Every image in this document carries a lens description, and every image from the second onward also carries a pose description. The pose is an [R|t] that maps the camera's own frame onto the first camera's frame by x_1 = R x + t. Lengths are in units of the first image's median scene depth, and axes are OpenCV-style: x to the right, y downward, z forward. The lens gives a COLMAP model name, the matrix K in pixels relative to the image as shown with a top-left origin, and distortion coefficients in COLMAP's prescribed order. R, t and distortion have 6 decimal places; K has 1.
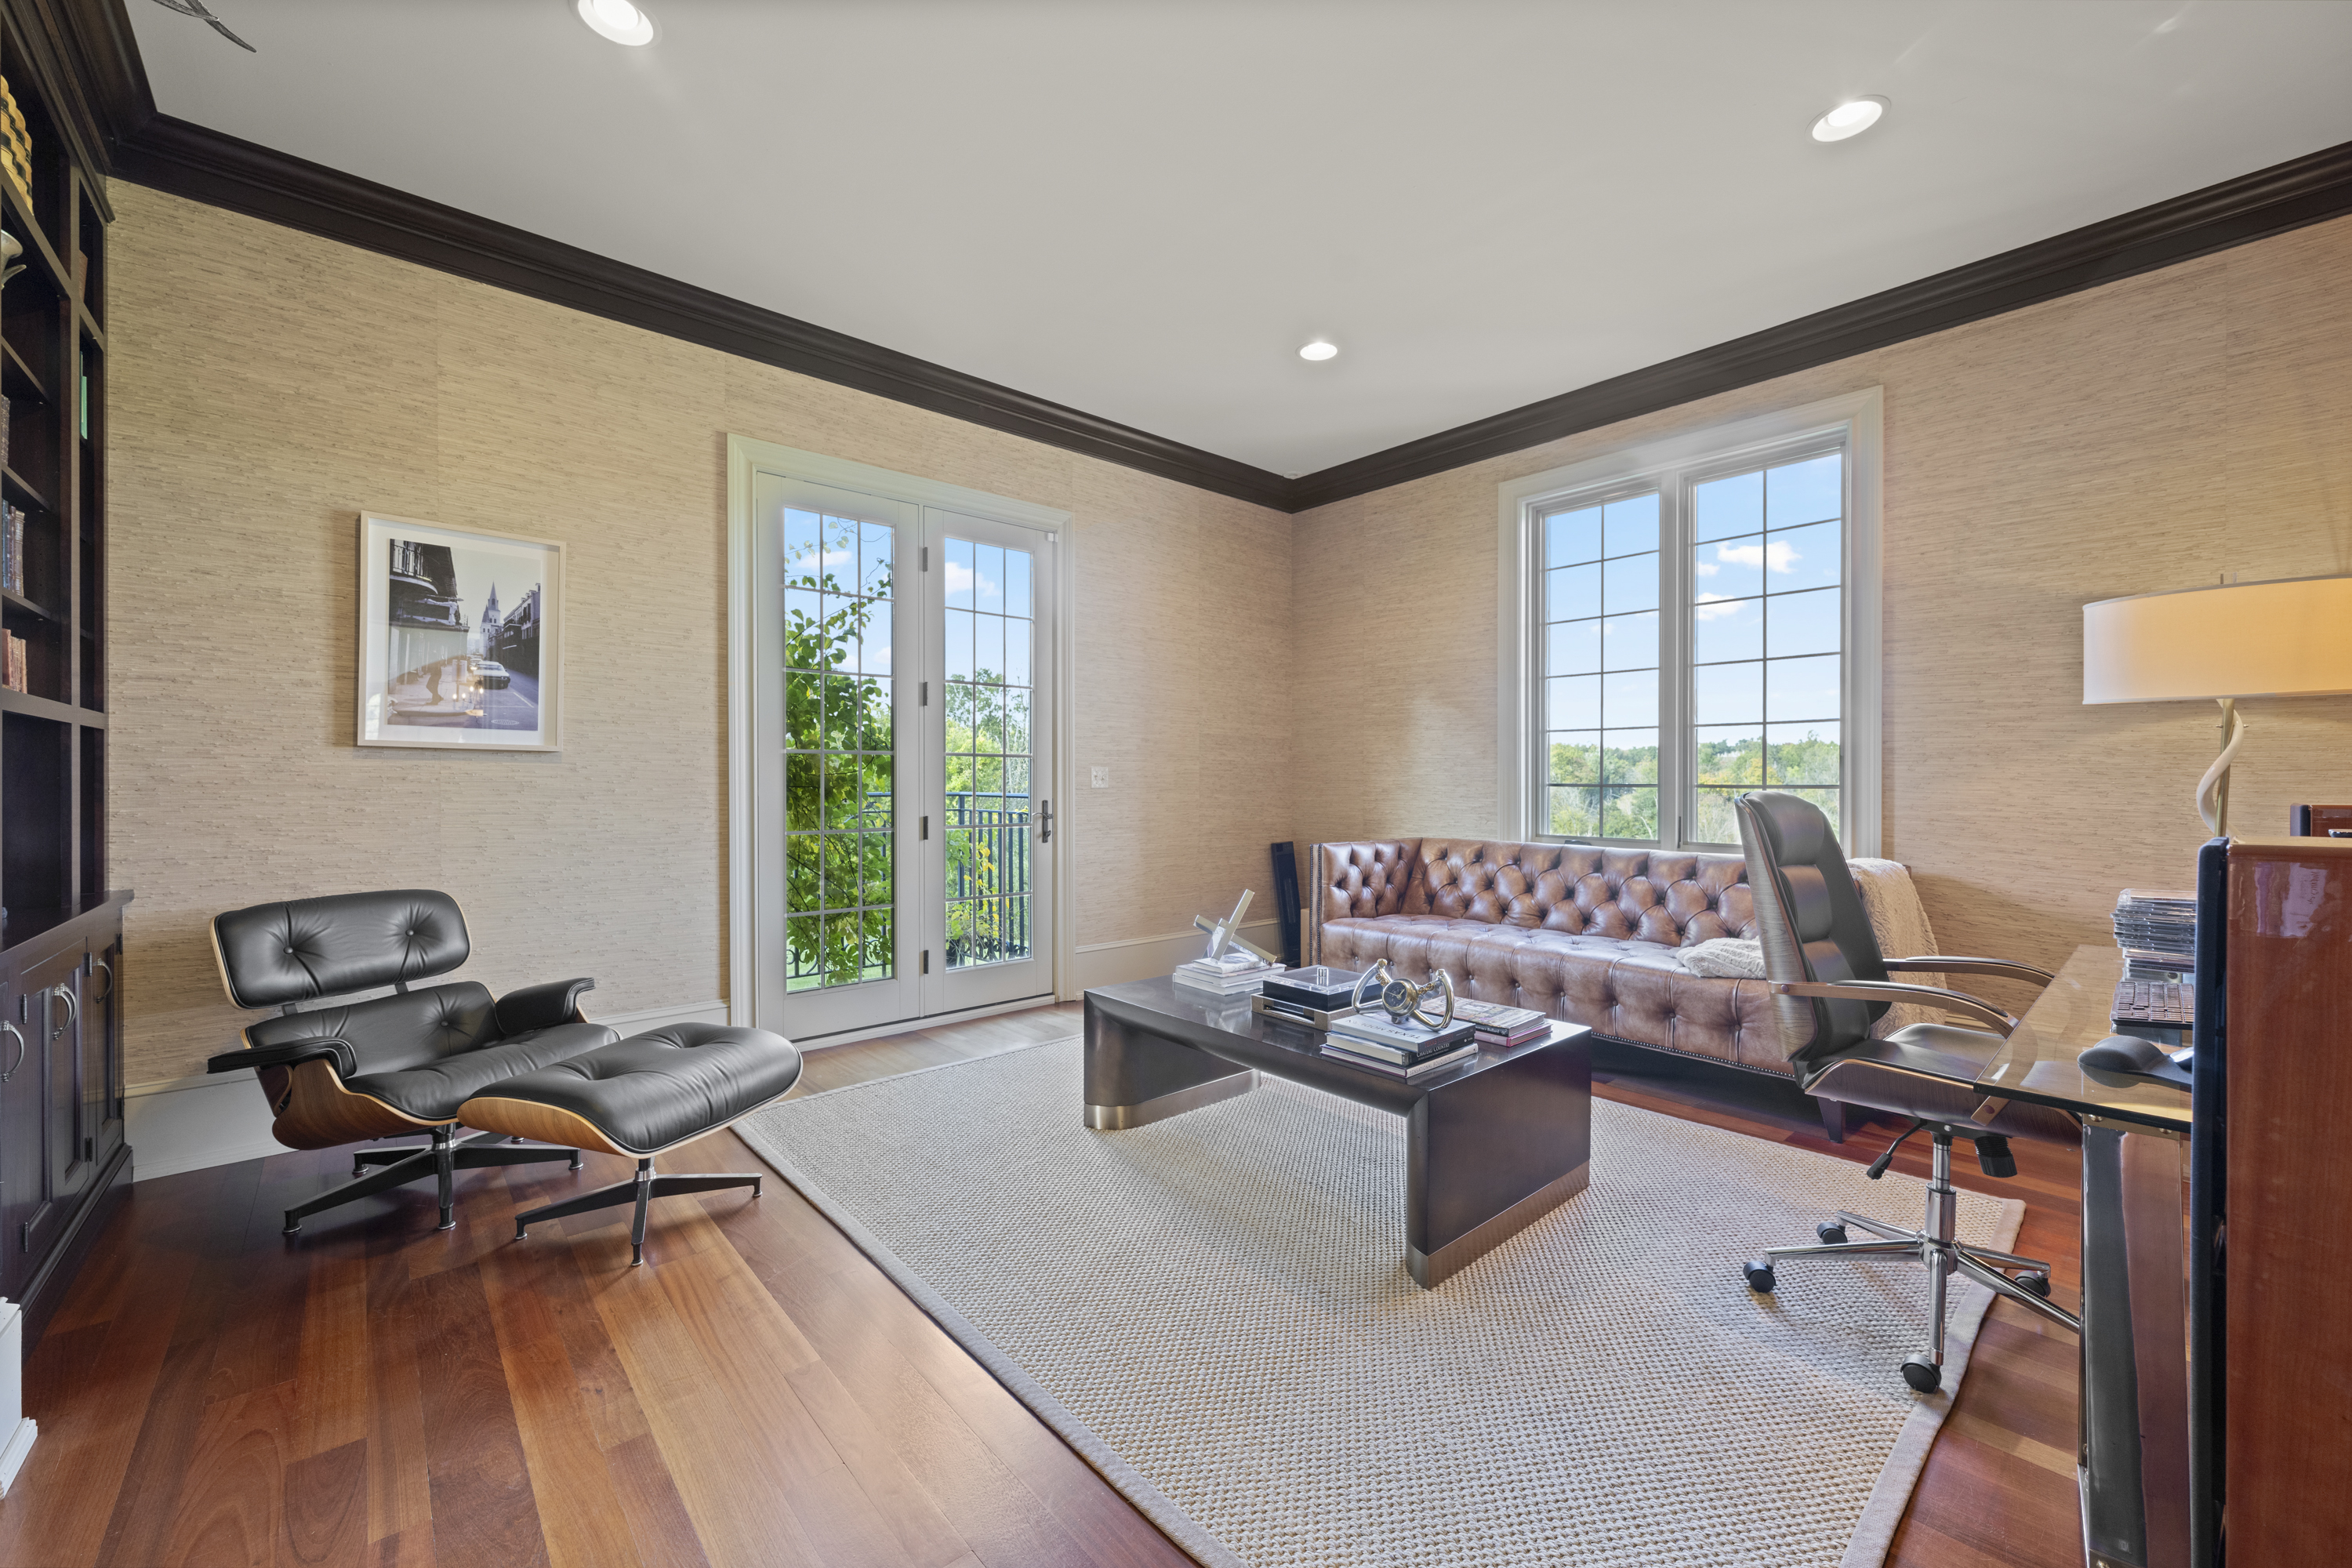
lens RADIAL K [[936.1, 0, 1166.9], [0, 936.1, 779.4], [0, 0, 1]] dist [0.001733, -0.000432]
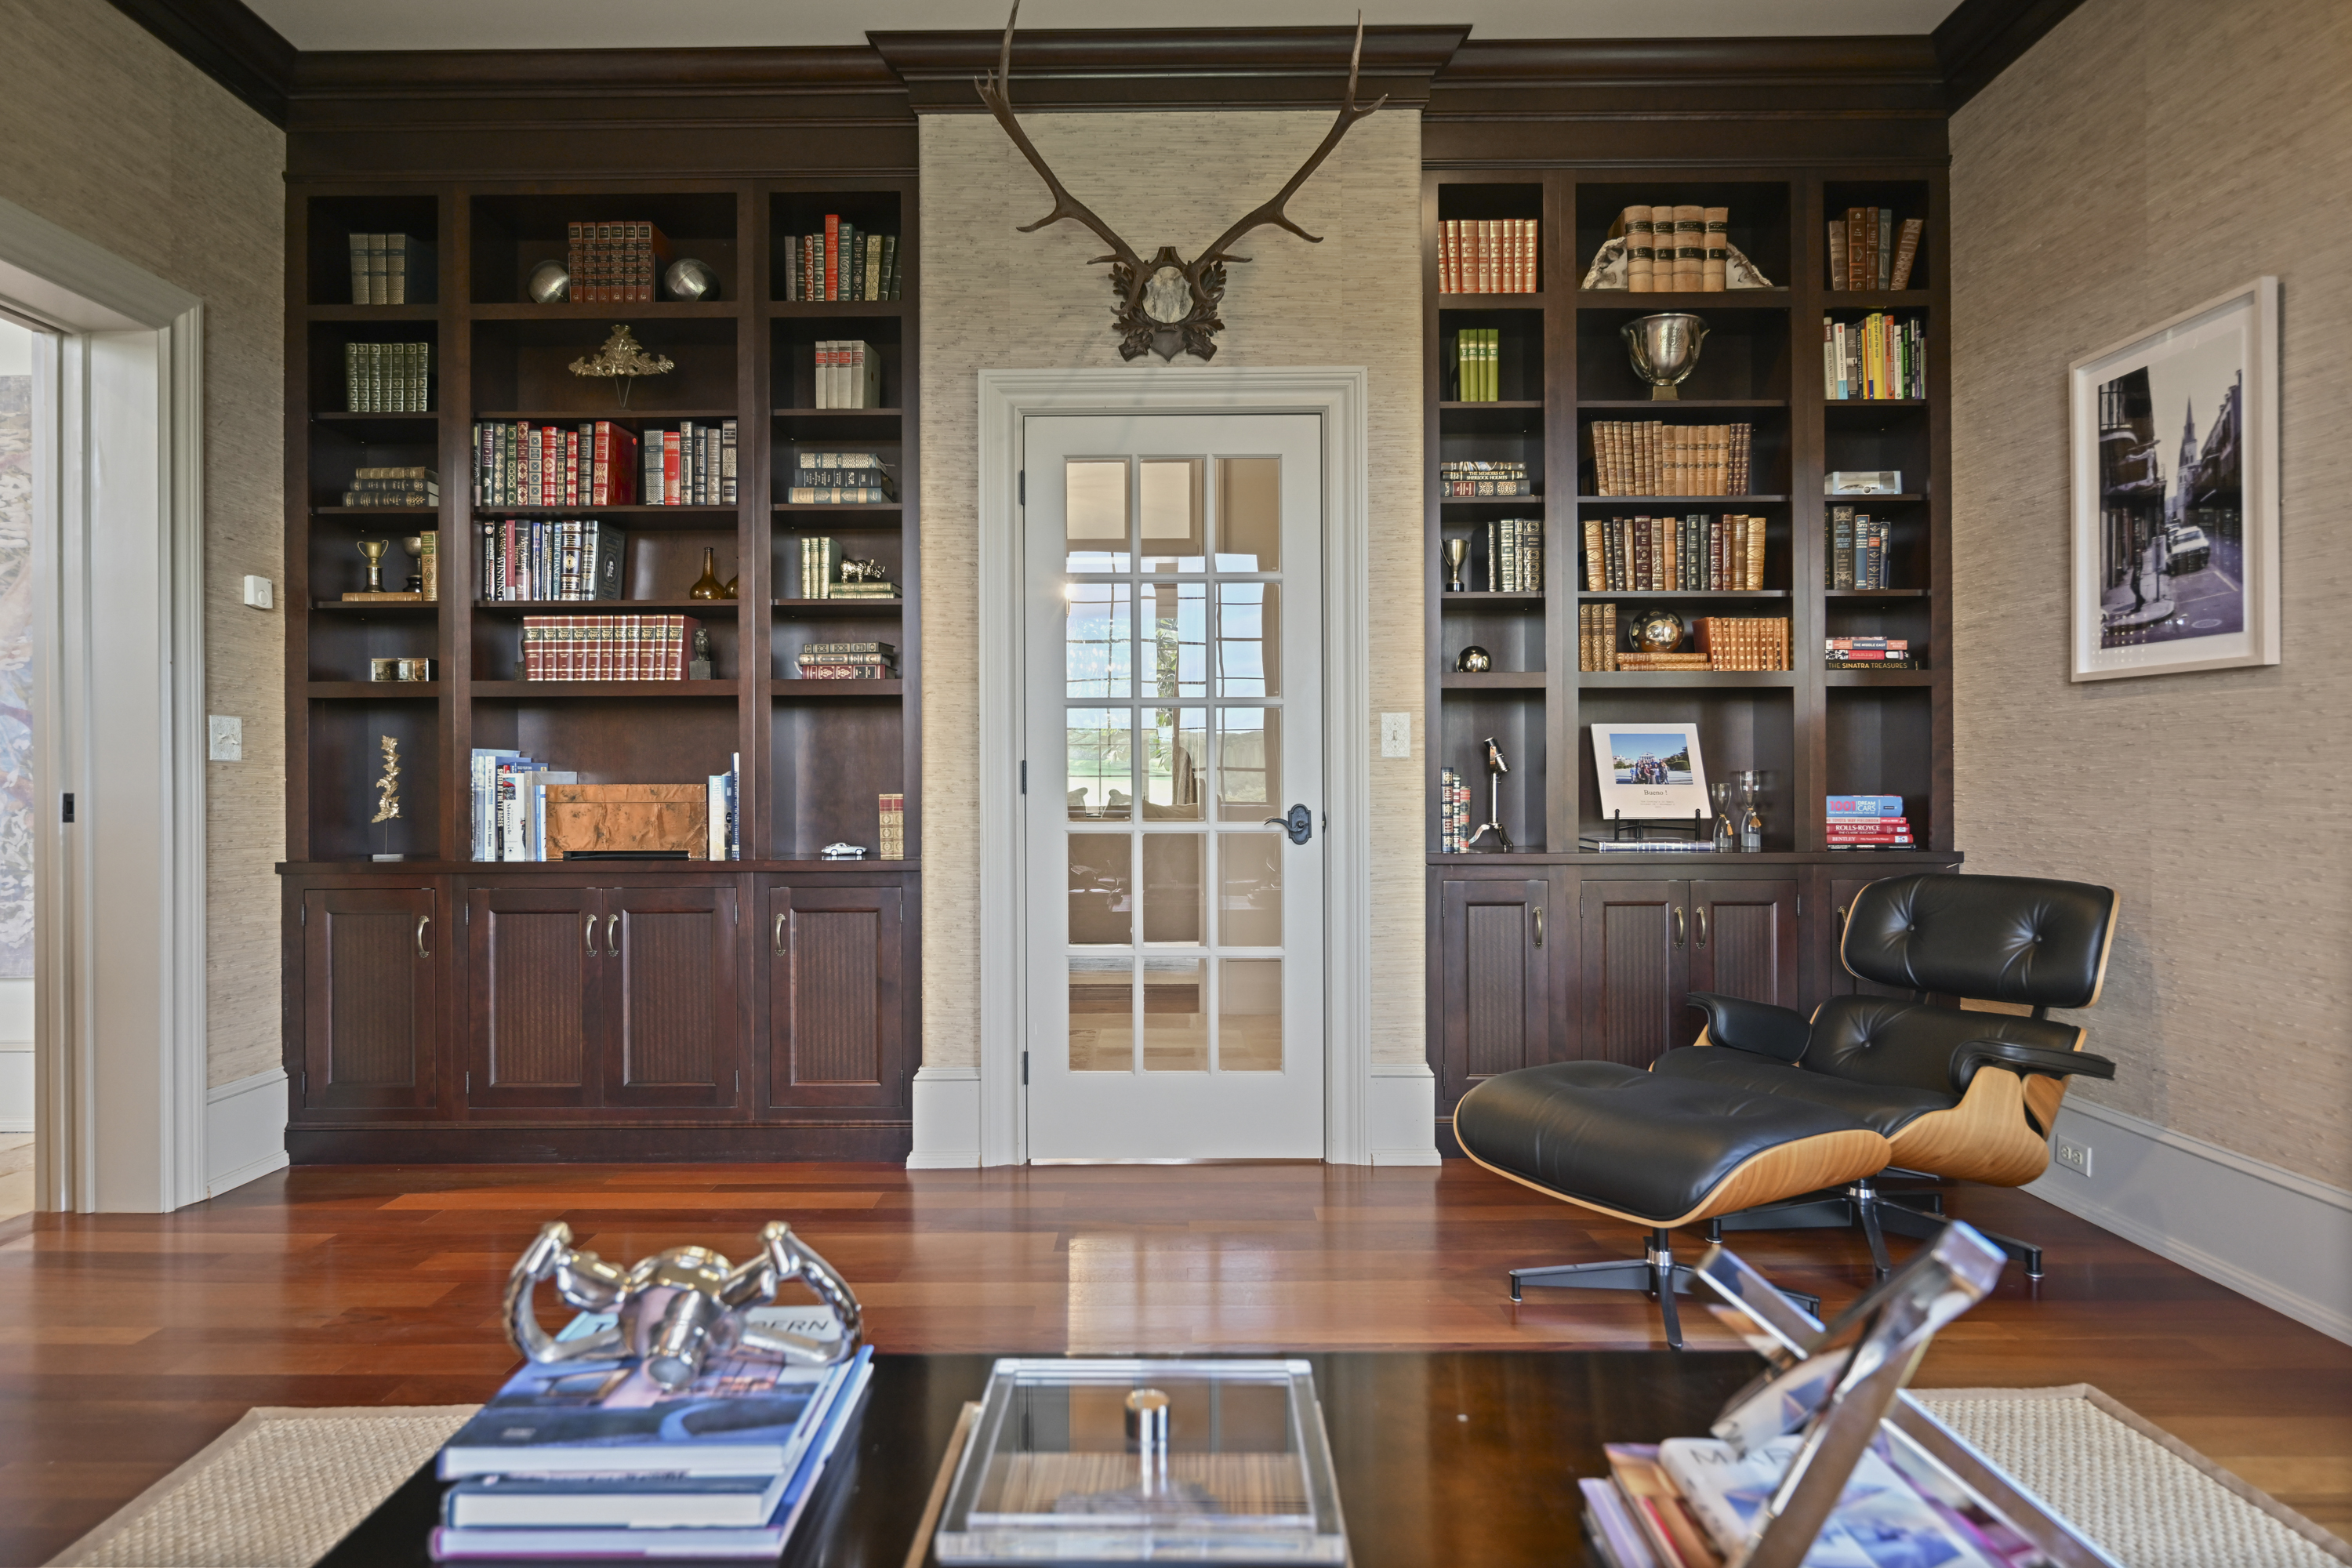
lens RADIAL K [[1342.5, 0, 1174.7], [0, 1342.5, 787.2], [0, 0, 1]] dist [0.000673, 0.000267]
pose [[-0.666913, 0.003653, -0.745127, 0.371854], [0.003414, 0.999992, 0.001846, 0.039491], [0.745128, -0.001313, -0.666920, 1.093456]]
